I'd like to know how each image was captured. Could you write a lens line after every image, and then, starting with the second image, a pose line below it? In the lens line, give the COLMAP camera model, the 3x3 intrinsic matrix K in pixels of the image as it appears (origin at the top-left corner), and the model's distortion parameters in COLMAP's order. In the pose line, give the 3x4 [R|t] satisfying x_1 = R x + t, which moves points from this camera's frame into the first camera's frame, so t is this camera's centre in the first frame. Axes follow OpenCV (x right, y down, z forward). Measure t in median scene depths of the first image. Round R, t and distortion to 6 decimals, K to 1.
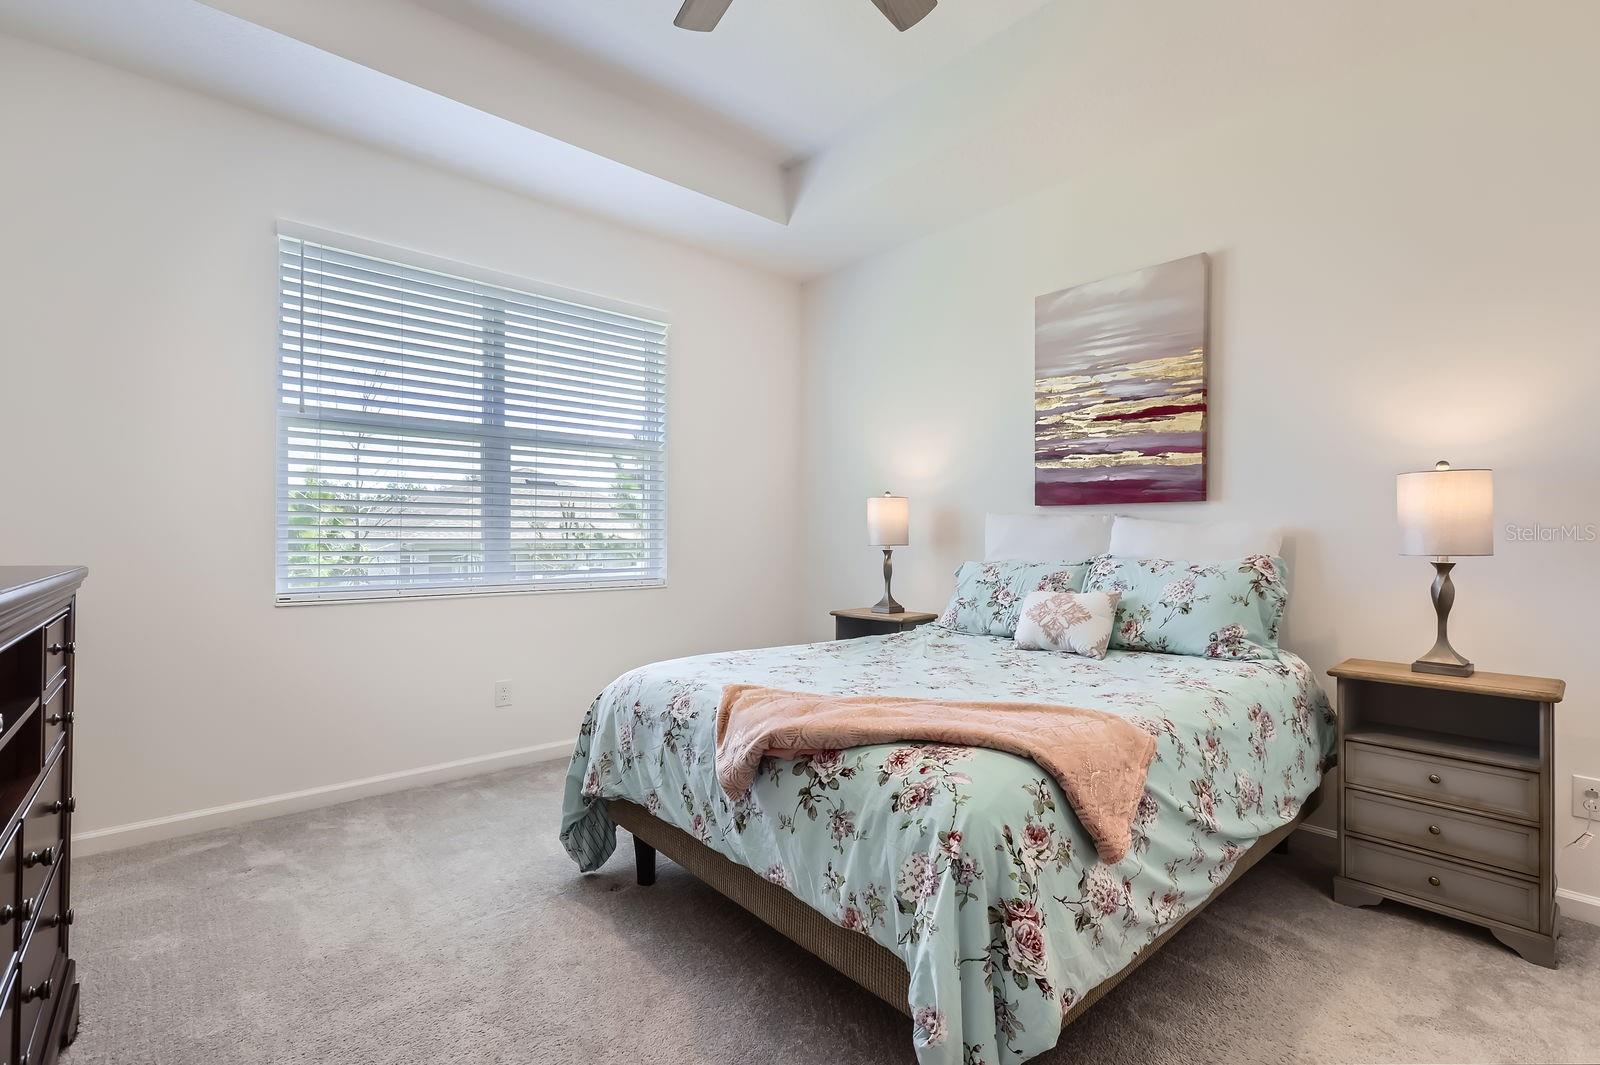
lens RADIAL K [[723.5, 0, 802.5], [0, 723.5, 529.9], [0, 0, 1]] dist [0.004174, -0.000393]
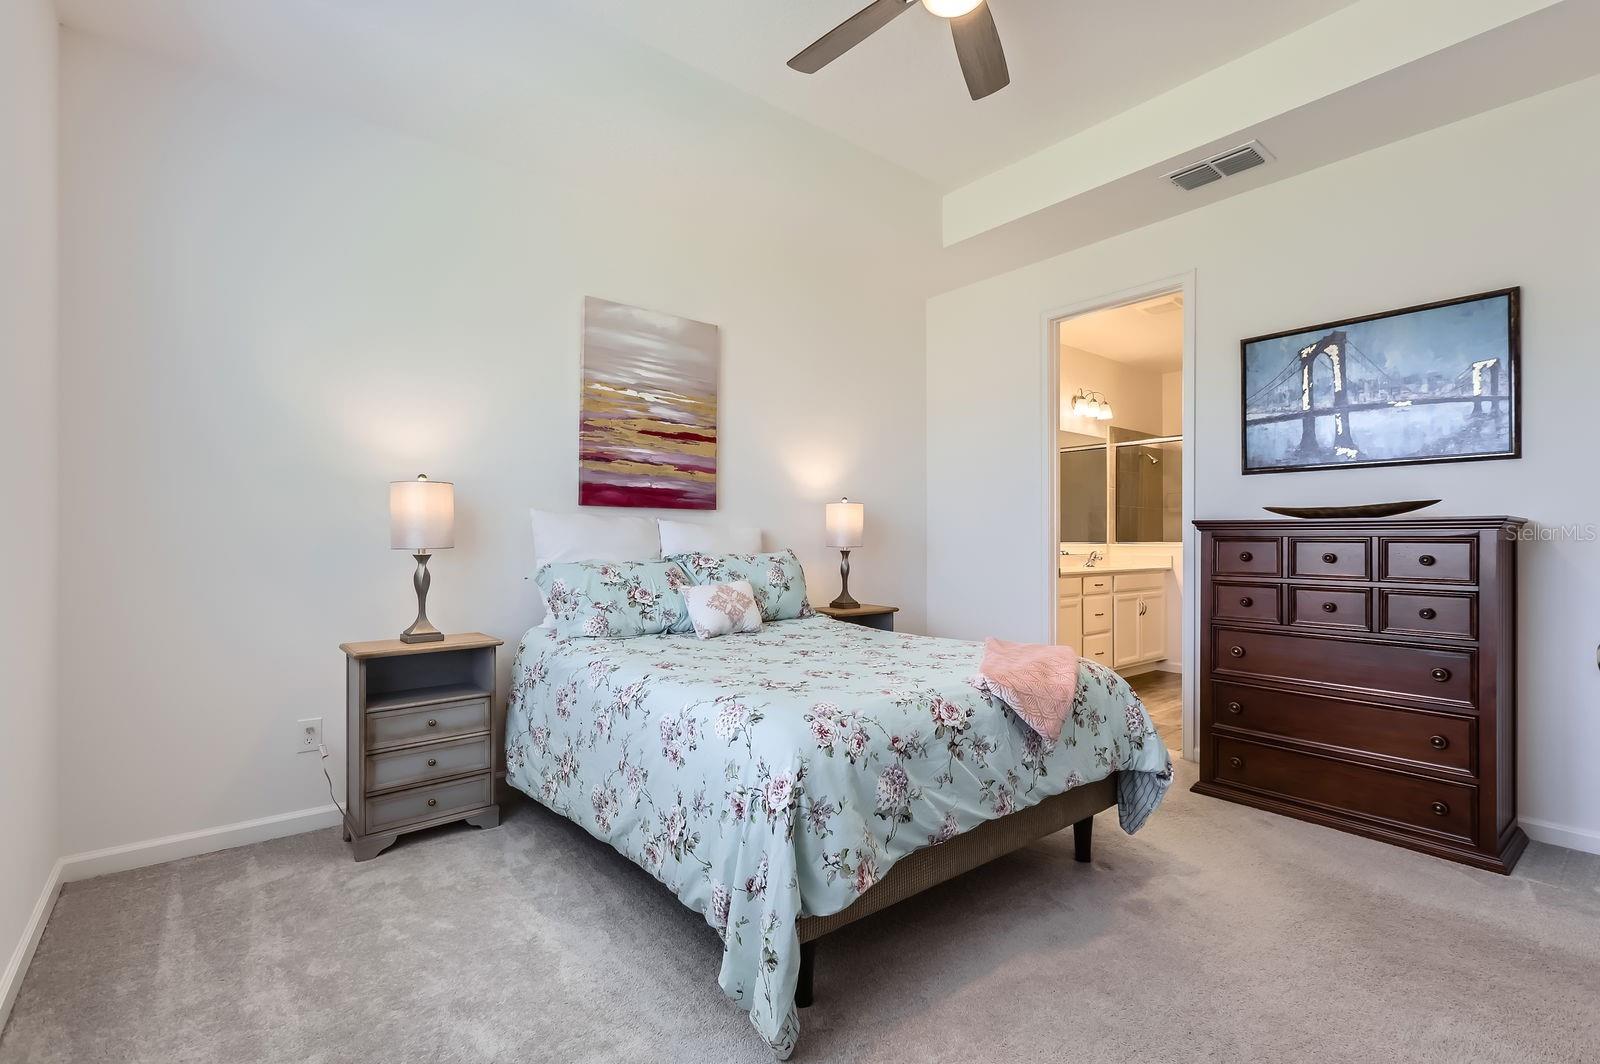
lens RADIAL K [[723.5, 0, 797.8], [0, 723.5, 535.9], [0, 0, 1]] dist [0.004174, -0.000393]
pose [[0.041449, -0.005985, 0.999123, -0.713661], [-0.012948, 0.999895, 0.006527, -0.002320], [-0.999057, -0.013207, 0.041367, 0.716046]]
